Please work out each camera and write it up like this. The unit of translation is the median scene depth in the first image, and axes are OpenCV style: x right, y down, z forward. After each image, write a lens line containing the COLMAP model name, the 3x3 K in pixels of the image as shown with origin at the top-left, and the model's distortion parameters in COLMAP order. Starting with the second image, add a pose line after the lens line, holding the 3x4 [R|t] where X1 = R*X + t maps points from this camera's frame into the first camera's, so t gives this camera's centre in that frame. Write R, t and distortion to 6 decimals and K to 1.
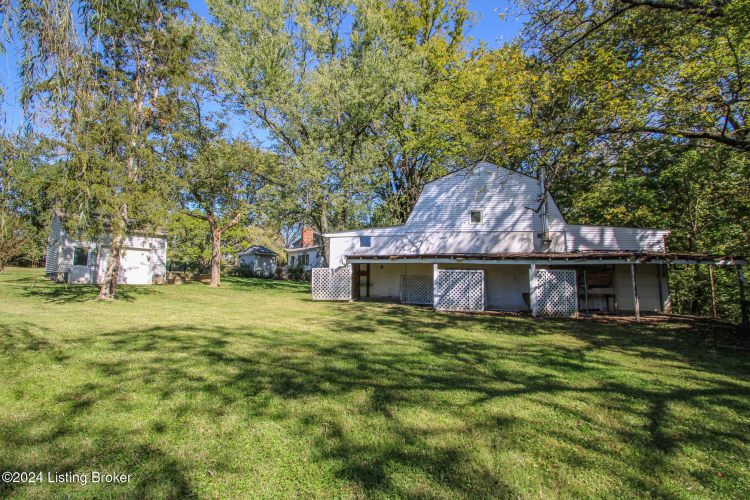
lens RADIAL K [[357.9, 0, 393.8], [0, 357.9, 253.9], [0, 0, 1]] dist [0.004865, -0.010395]
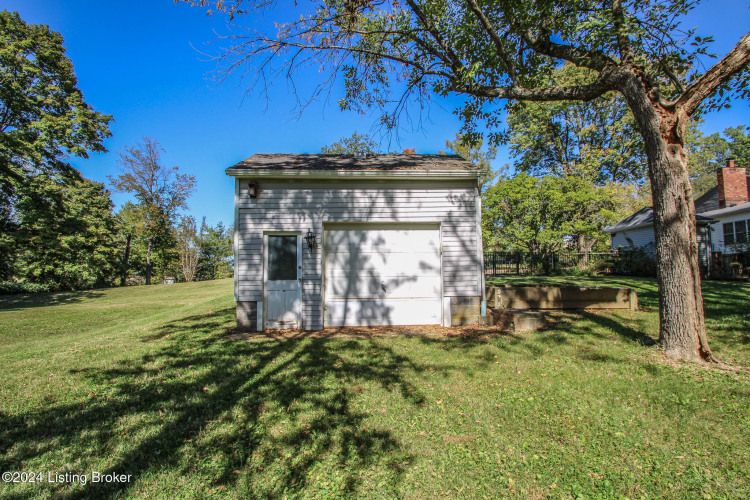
lens RADIAL K [[357.9, 0, 377.2], [0, 357.9, 255.4], [0, 0, 1]] dist [0.004865, -0.010395]
pose [[0.644960, -0.051443, -0.762483, -0.587009], [0.083416, 0.996509, 0.003327, 0.014242], [0.759650, -0.065749, 0.646999, 0.933316]]
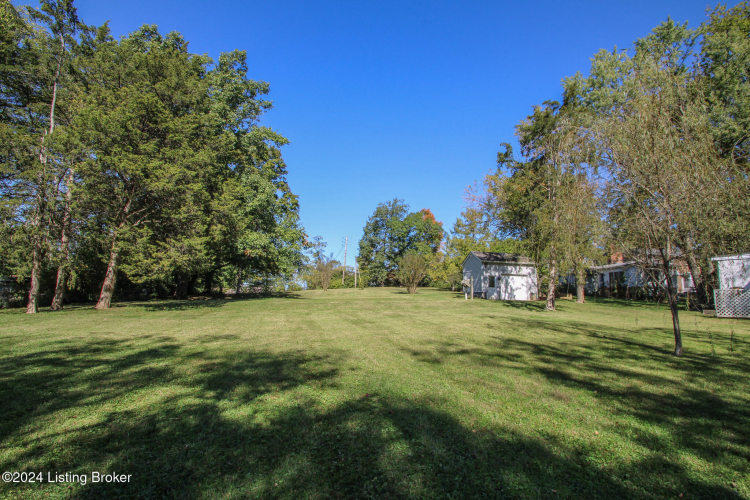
lens RADIAL K [[357.9, 0, 372.4], [0, 357.9, 257.5], [0, 0, 1]] dist [0.004865, -0.010395]
pose [[0.739525, -0.062427, -0.670228, -0.239914], [0.040359, 0.998011, -0.048426, -0.048077], [0.671918, 0.008763, 0.740574, -0.554943]]
